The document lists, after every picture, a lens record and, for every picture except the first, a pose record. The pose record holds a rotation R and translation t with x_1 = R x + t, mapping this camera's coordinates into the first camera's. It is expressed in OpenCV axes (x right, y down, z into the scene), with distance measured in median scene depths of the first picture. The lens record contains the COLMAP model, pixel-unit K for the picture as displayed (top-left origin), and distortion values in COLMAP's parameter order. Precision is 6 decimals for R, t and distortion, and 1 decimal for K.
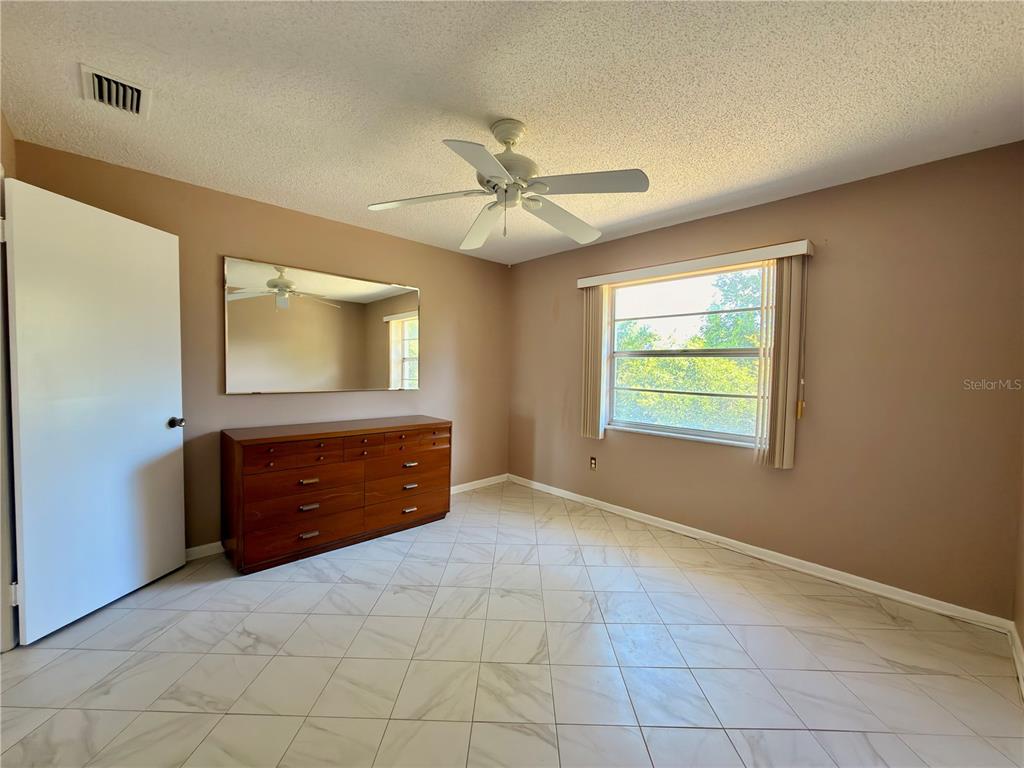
lens RADIAL K [[413.0, 0, 512.0], [0, 413.0, 384.0], [0, 0, 1]] dist [0.000826, 0.000008]
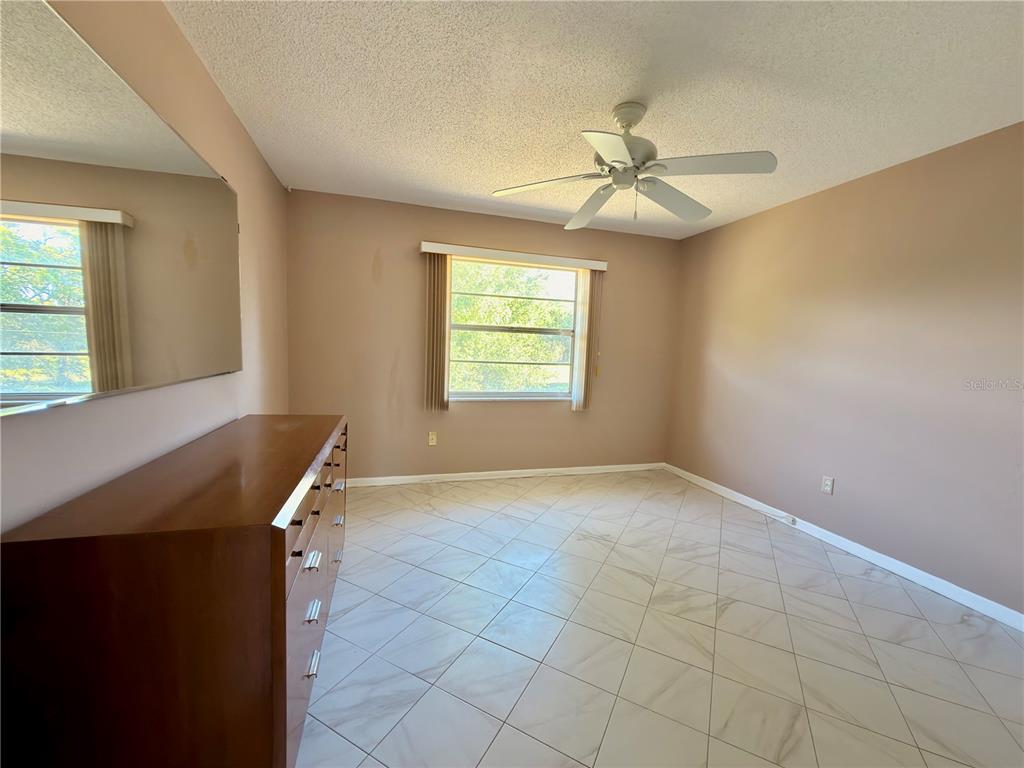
lens RADIAL K [[413.0, 0, 512.0], [0, 413.0, 384.0], [0, 0, 1]] dist [0.000826, 0.000008]
pose [[0.450308, -0.076772, 0.889566, -0.665503], [0.007523, 0.996587, 0.082200, -0.016806], [-0.892841, -0.030323, 0.449349, 0.466065]]
